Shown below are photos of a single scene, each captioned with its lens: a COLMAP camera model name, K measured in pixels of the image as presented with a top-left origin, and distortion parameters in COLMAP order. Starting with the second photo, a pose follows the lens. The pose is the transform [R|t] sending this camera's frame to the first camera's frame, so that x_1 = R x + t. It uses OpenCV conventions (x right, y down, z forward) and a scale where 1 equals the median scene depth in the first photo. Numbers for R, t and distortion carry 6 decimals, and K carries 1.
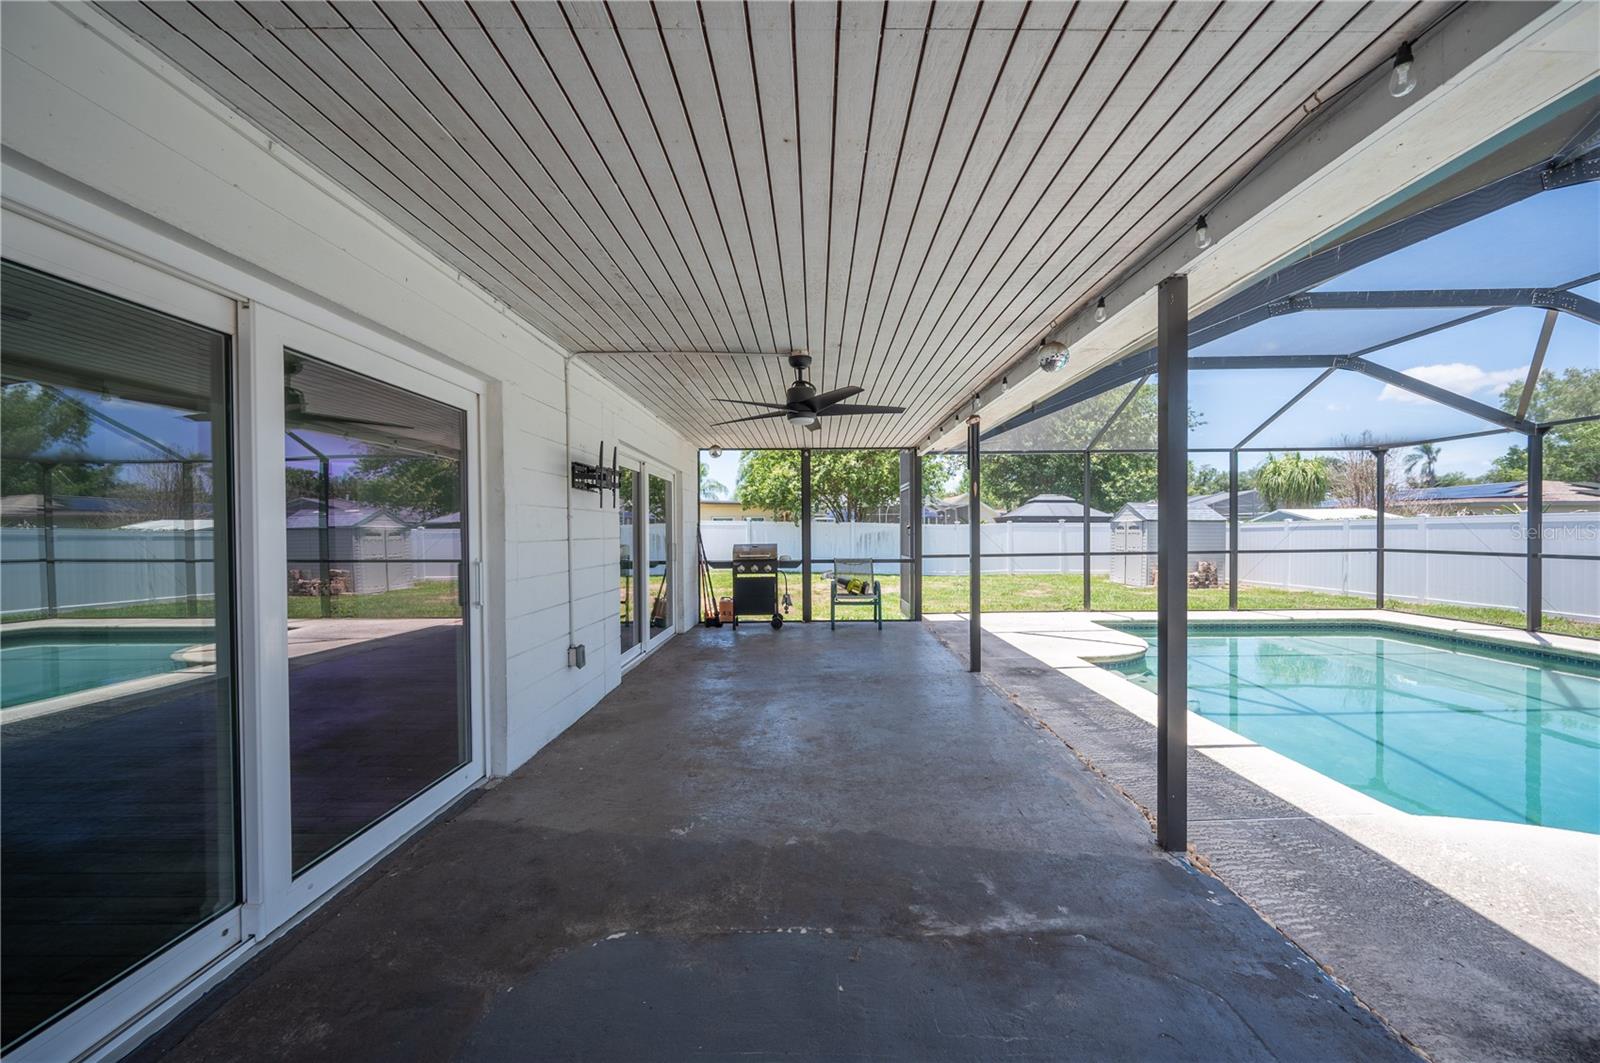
lens RADIAL K [[641.9, 0, 819.9], [0, 641.9, 539.1], [0, 0, 1]] dist [0.000924, 0.000348]
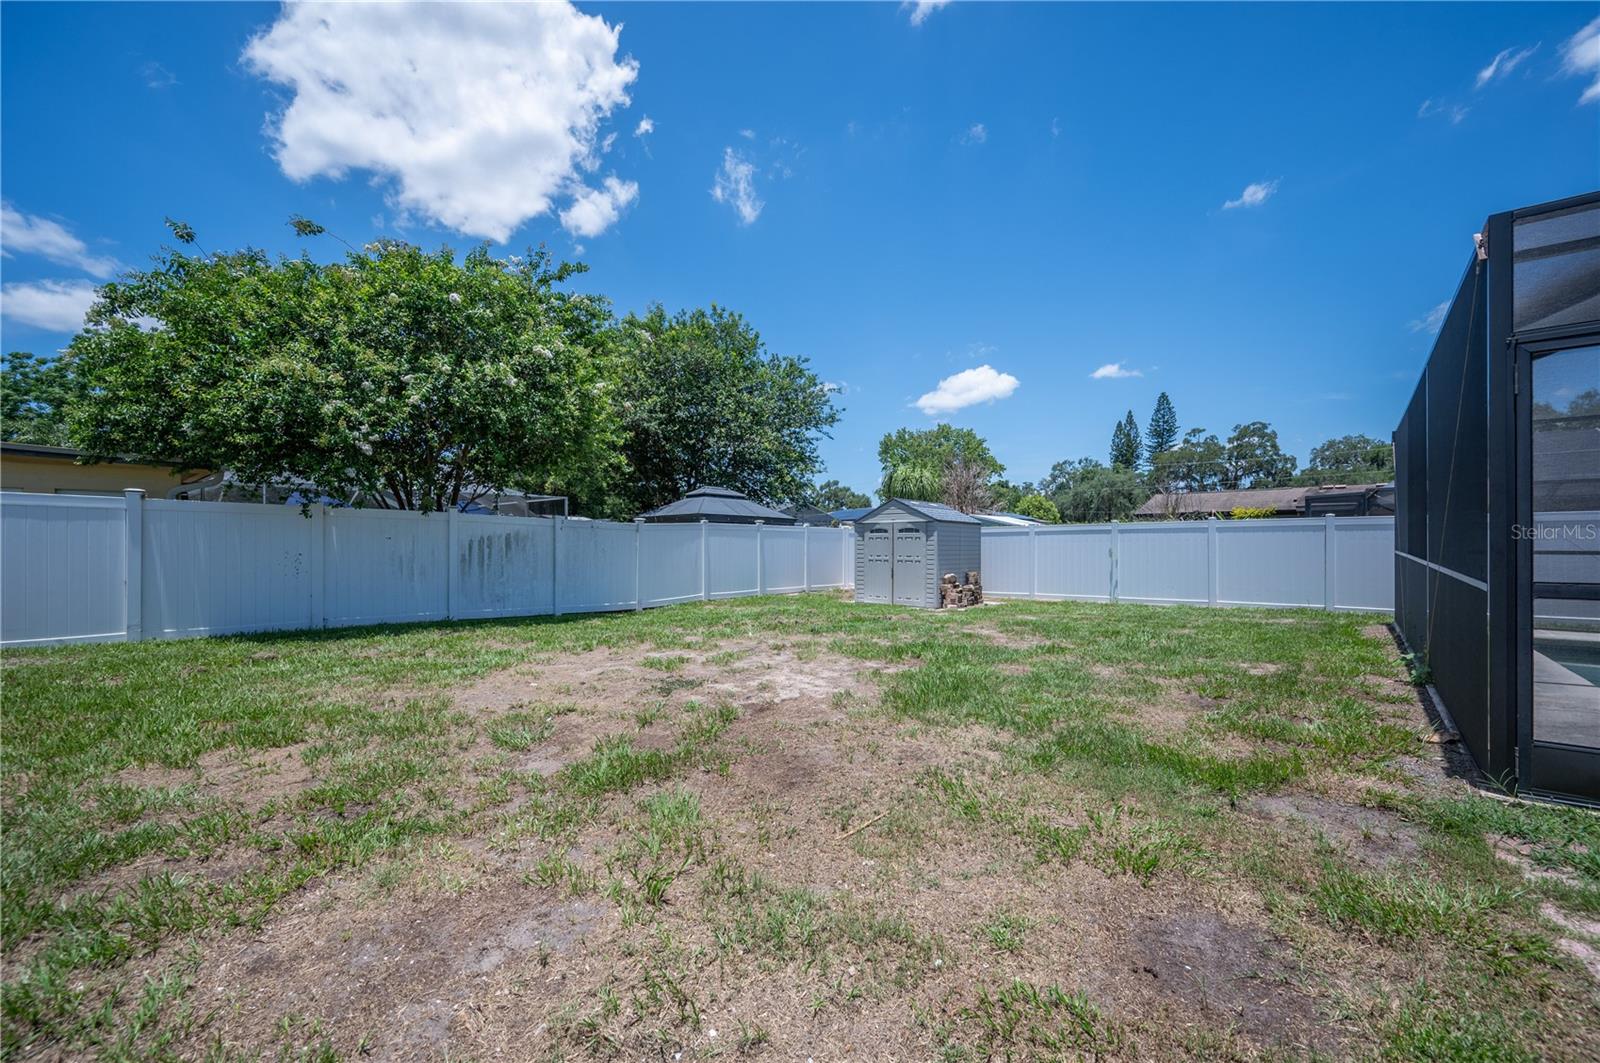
lens RADIAL K [[641.9, 0, 819.9], [0, 641.9, 539.1], [0, 0, 1]] dist [0.000924, 0.000348]
pose [[0.639838, 0.007276, 0.768476, -0.182159], [0.010262, 0.999785, -0.018011, 0.005426], [-0.768442, 0.019410, 0.639625, 0.640983]]
